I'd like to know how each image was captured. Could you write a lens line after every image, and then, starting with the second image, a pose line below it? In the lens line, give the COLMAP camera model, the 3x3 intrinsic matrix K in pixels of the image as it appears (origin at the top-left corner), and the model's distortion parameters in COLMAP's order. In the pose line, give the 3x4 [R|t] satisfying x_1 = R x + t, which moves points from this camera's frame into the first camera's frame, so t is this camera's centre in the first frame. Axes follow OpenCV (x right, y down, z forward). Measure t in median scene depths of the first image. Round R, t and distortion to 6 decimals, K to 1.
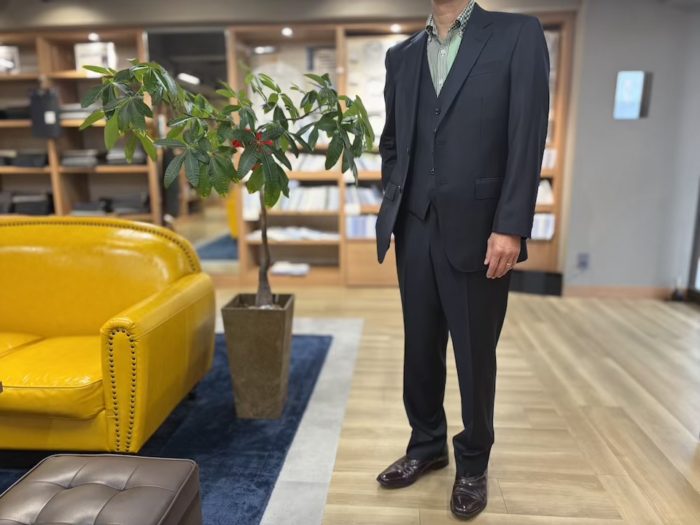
lens RADIAL K [[532.9, 0, 354.1], [0, 532.9, 267.6], [0, 0, 1]] dist [0.041153, -0.037973]
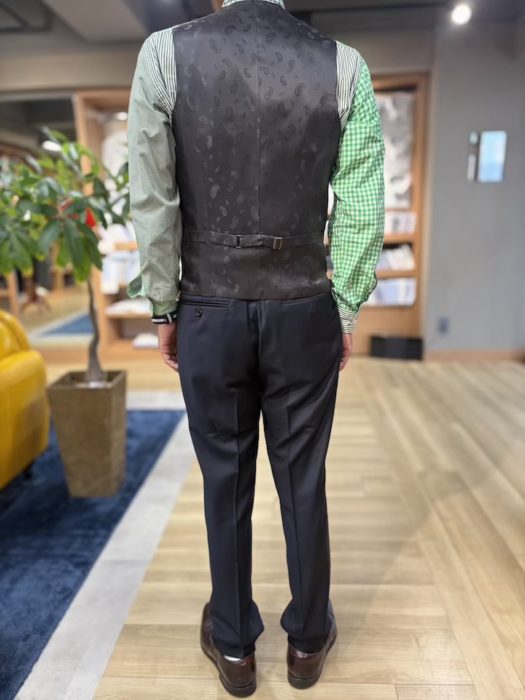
lens RADIAL K [[532.9, 0, 265.5], [0, 532.9, 355.0], [0, 0, 1]] dist [0.041153, -0.037973]
pose [[0.999262, -0.028444, 0.025801, 0.126102], [0.027471, 0.998926, 0.037323, -0.007475], [-0.026835, -0.036587, 0.998970, 0.013339]]
